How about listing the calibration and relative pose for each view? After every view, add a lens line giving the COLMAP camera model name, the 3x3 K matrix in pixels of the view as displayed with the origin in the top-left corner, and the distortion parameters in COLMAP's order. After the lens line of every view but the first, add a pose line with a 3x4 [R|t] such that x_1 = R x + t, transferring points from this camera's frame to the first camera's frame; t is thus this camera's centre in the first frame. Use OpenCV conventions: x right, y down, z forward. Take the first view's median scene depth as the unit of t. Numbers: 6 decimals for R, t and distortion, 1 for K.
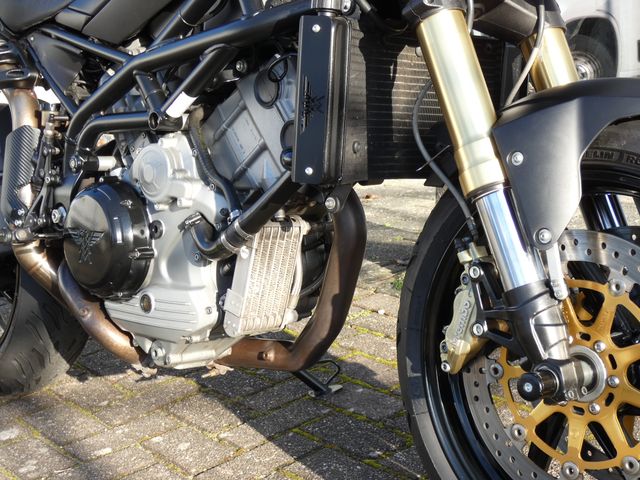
lens RADIAL K [[1045.9, 0, 320.6], [0, 1045.9, 258.9], [0, 0, 1]] dist [0.064393, -0.103267]
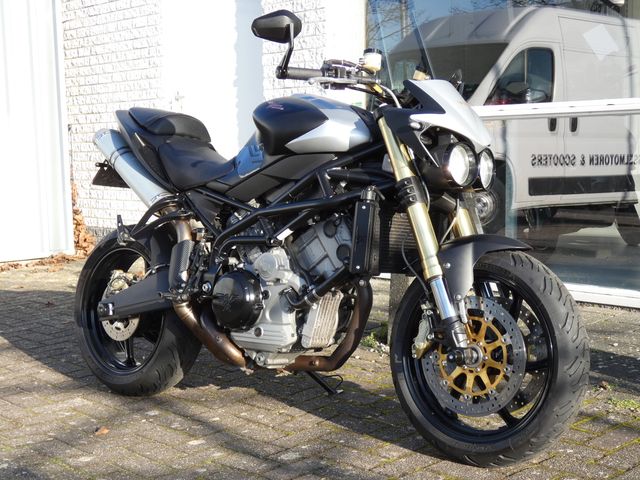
lens RADIAL K [[1045.9, 0, 320.6], [0, 1045.9, 258.9], [0, 0, 1]] dist [0.064393, -0.103267]
pose [[0.995625, 0.038151, 0.085295, -0.242555], [-0.029217, 0.994185, -0.103642, 0.115531], [-0.088753, 0.100696, 0.990951, -1.067741]]
